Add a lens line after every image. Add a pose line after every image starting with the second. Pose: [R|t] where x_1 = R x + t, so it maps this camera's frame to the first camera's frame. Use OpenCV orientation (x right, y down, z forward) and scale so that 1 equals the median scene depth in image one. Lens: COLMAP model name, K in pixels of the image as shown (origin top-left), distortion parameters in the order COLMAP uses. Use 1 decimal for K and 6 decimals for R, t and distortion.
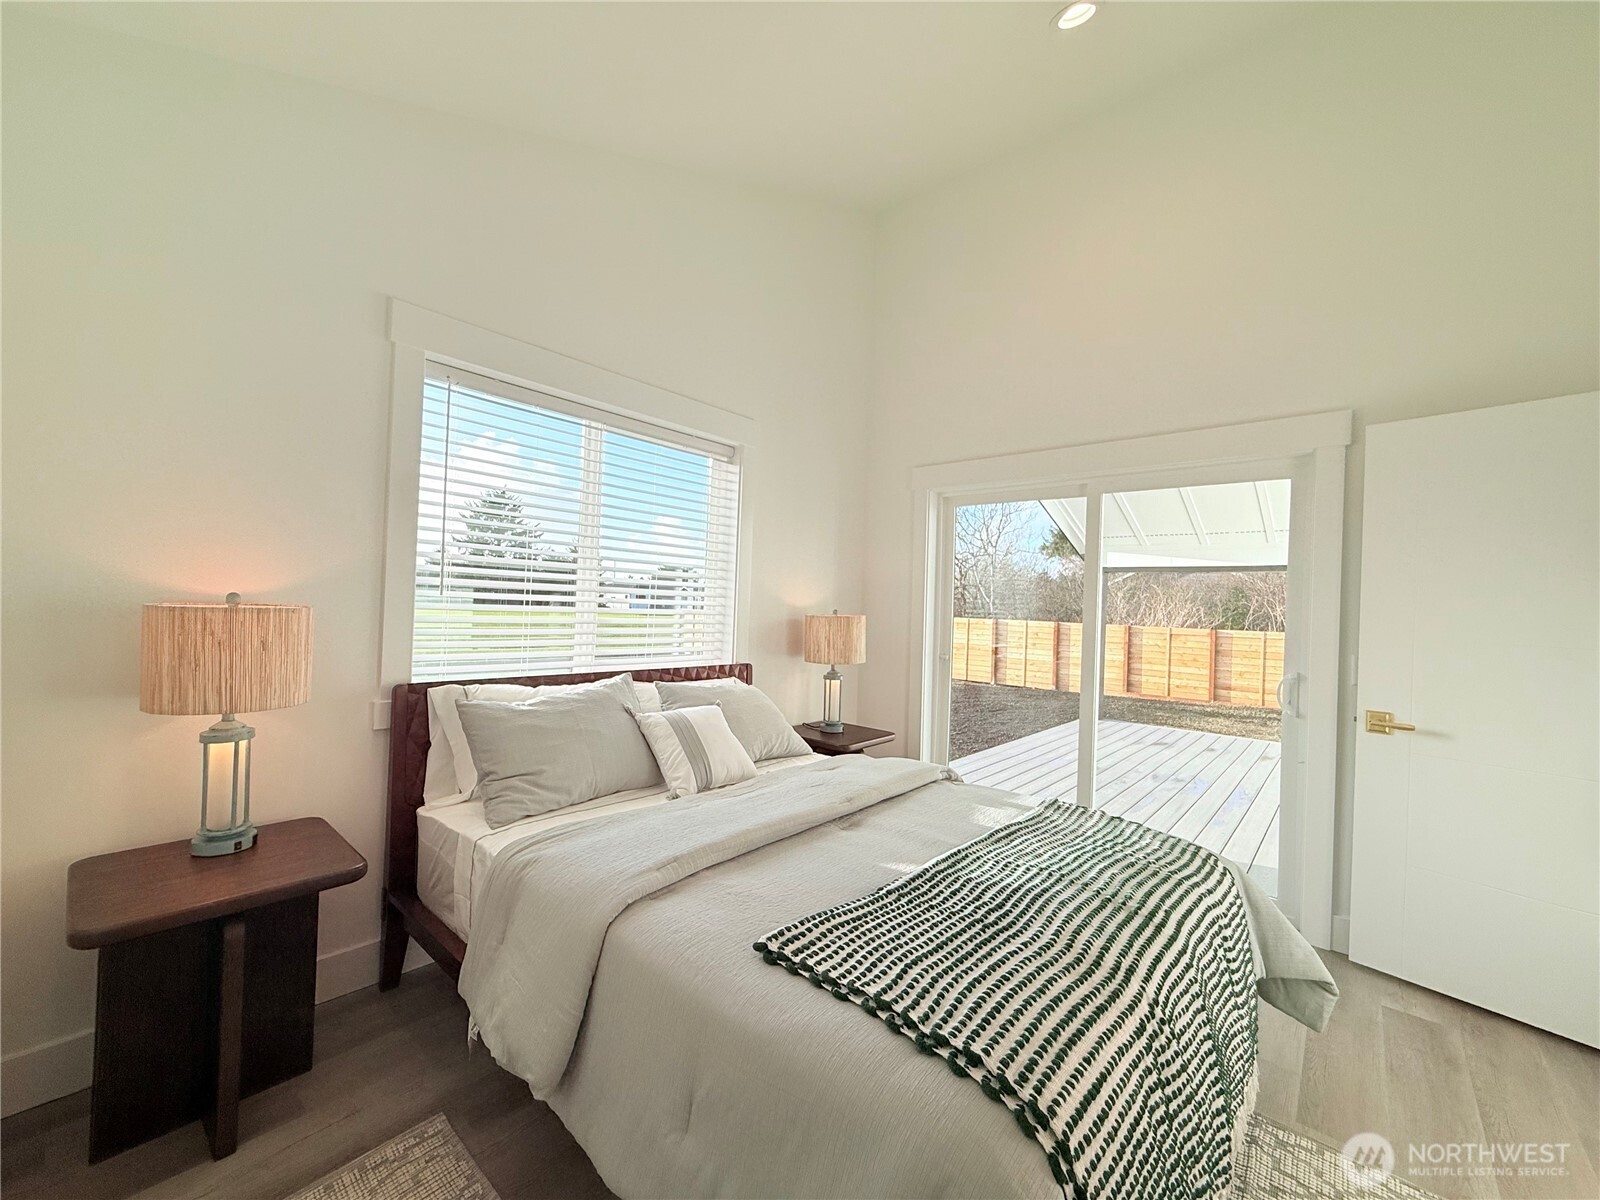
lens RADIAL K [[637.0, 0, 798.1], [0, 637.0, 598.9], [0, 0, 1]] dist [0.000447, 0.000018]
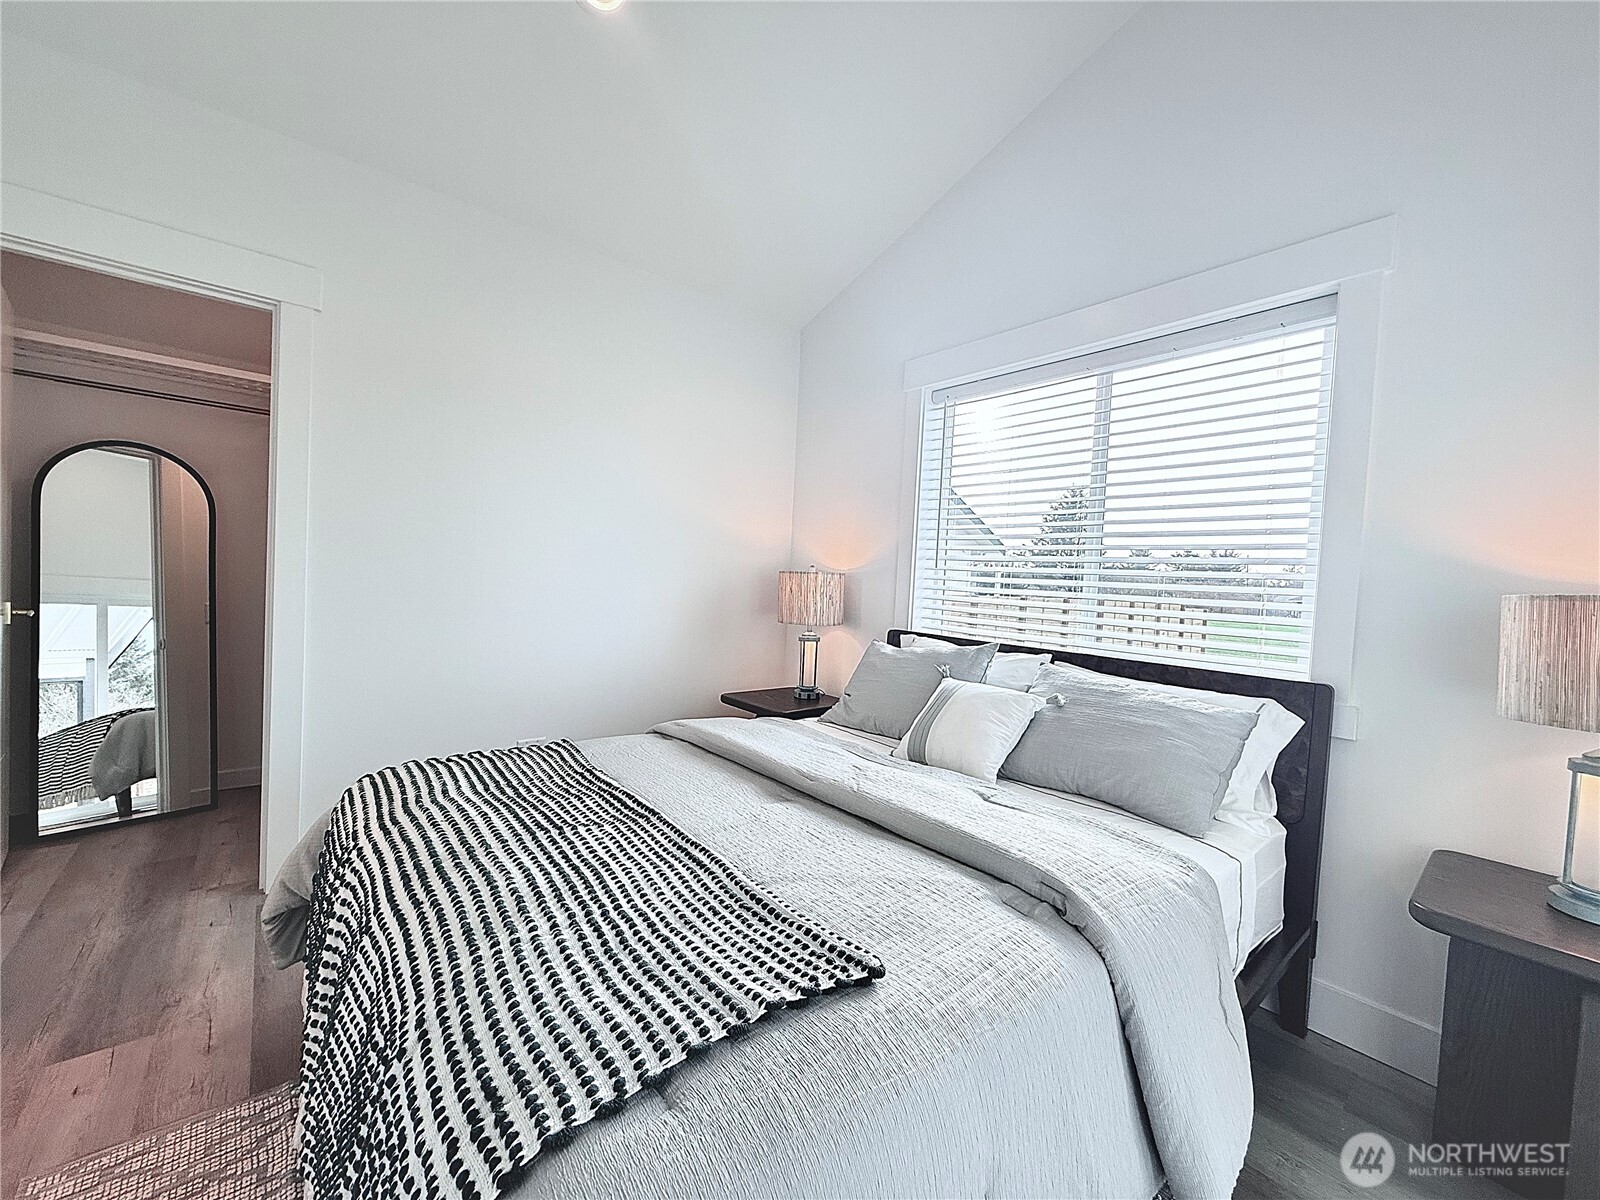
lens RADIAL K [[628.2, 0, 800.0], [0, 628.2, 600.0], [0, 0, 1]] dist [-0.002216, -0.000266]
pose [[-0.146507, -0.003302, -0.989204, 0.871674], [-0.039500, 0.999216, 0.002515, 0.078772], [0.988421, 0.039442, -0.146522, 1.074538]]
